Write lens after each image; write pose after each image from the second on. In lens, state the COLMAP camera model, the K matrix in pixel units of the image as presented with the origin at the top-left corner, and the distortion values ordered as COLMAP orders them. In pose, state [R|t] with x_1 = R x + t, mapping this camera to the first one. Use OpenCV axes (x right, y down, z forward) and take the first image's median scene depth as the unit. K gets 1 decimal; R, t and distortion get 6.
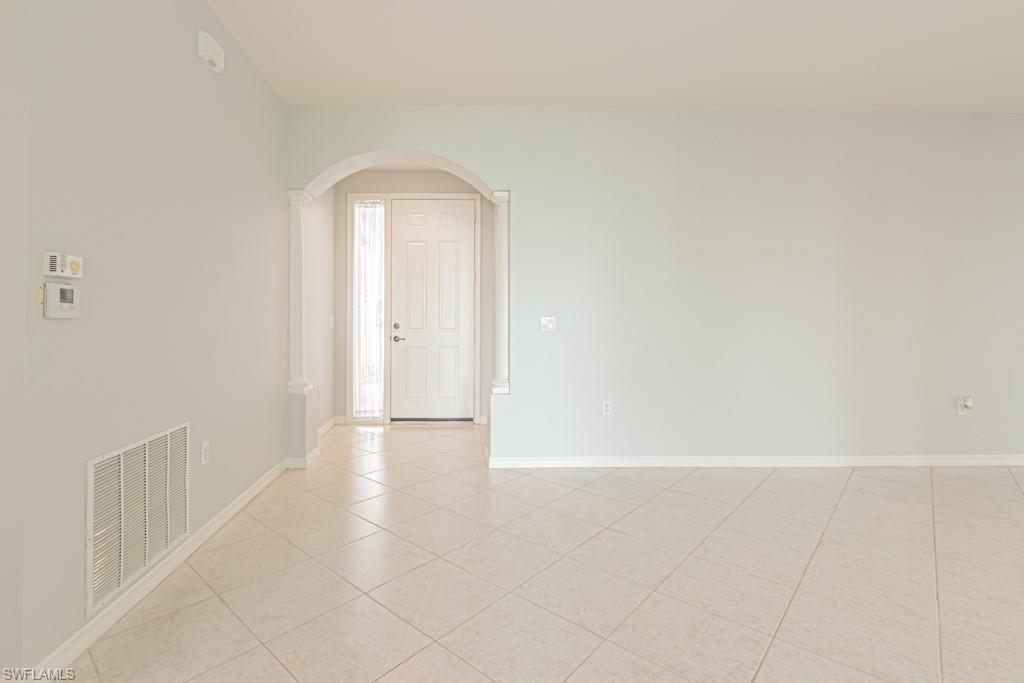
lens RADIAL K [[476.5, 0, 463.1], [0, 476.5, 325.1], [0, 0, 1]] dist [0.005609, -0.000996]
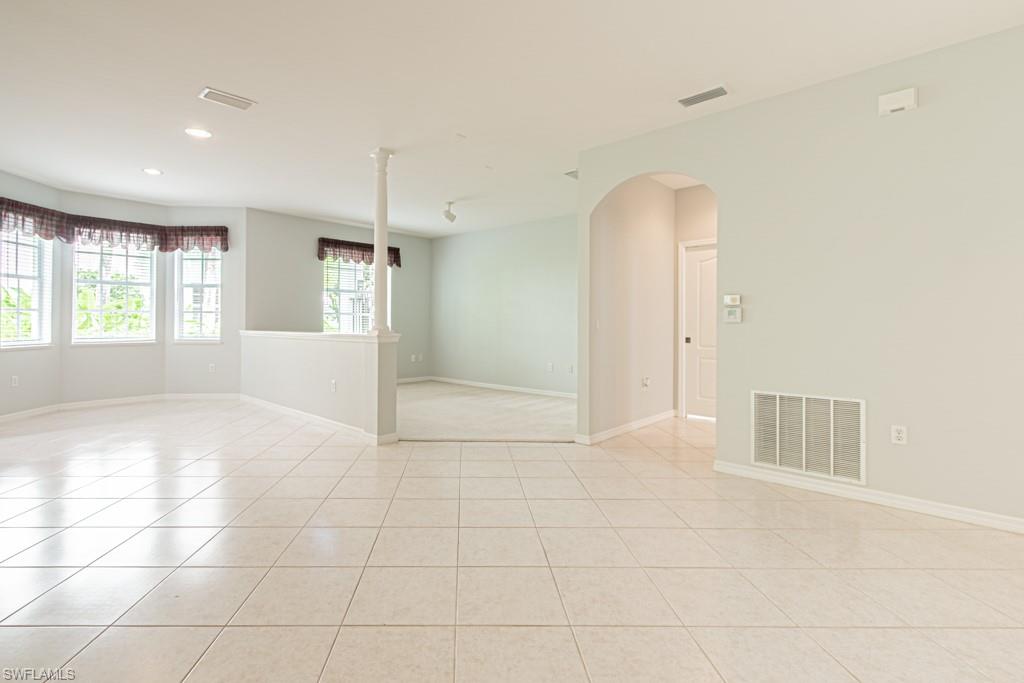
lens RADIAL K [[476.5, 0, 465.3], [0, 476.5, 318.0], [0, 0, 1]] dist [0.005609, -0.000996]
pose [[-0.726776, -0.013297, -0.686746, 0.496753], [-0.012662, 0.999902, -0.005960, -0.001367], [0.686758, 0.004364, -0.726873, 0.516923]]
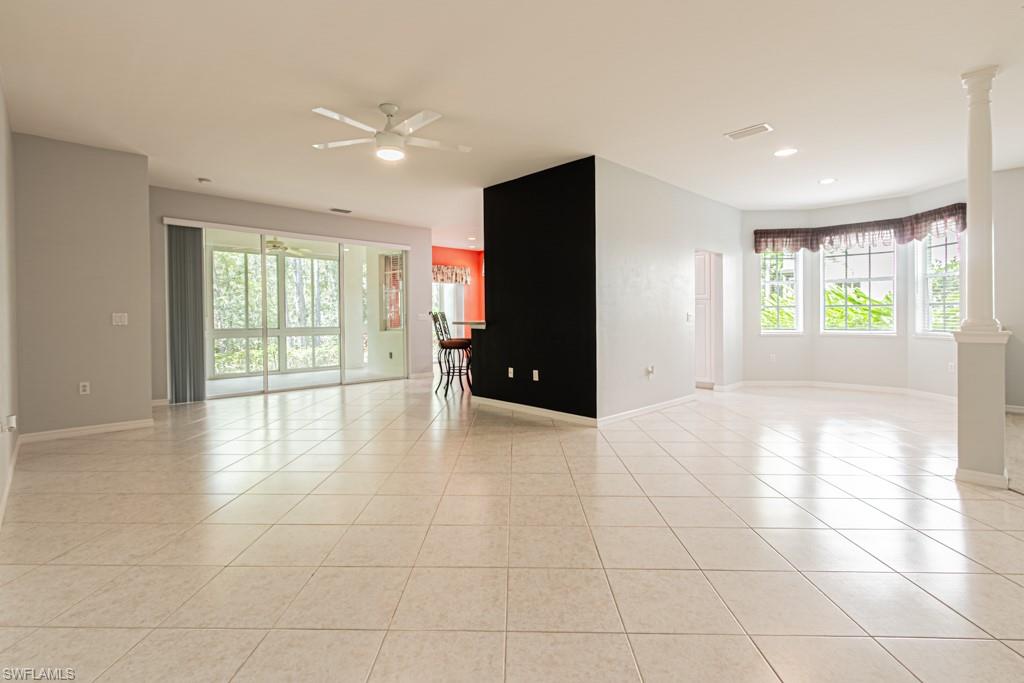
lens RADIAL K [[476.5, 0, 505.6], [0, 476.5, 319.5], [0, 0, 1]] dist [0.005609, -0.000996]
pose [[-0.674820, -0.006008, 0.737958, -0.021993], [0.008573, 0.999836, 0.015979, -0.005788], [-0.737933, 0.017110, -0.674657, 0.657510]]
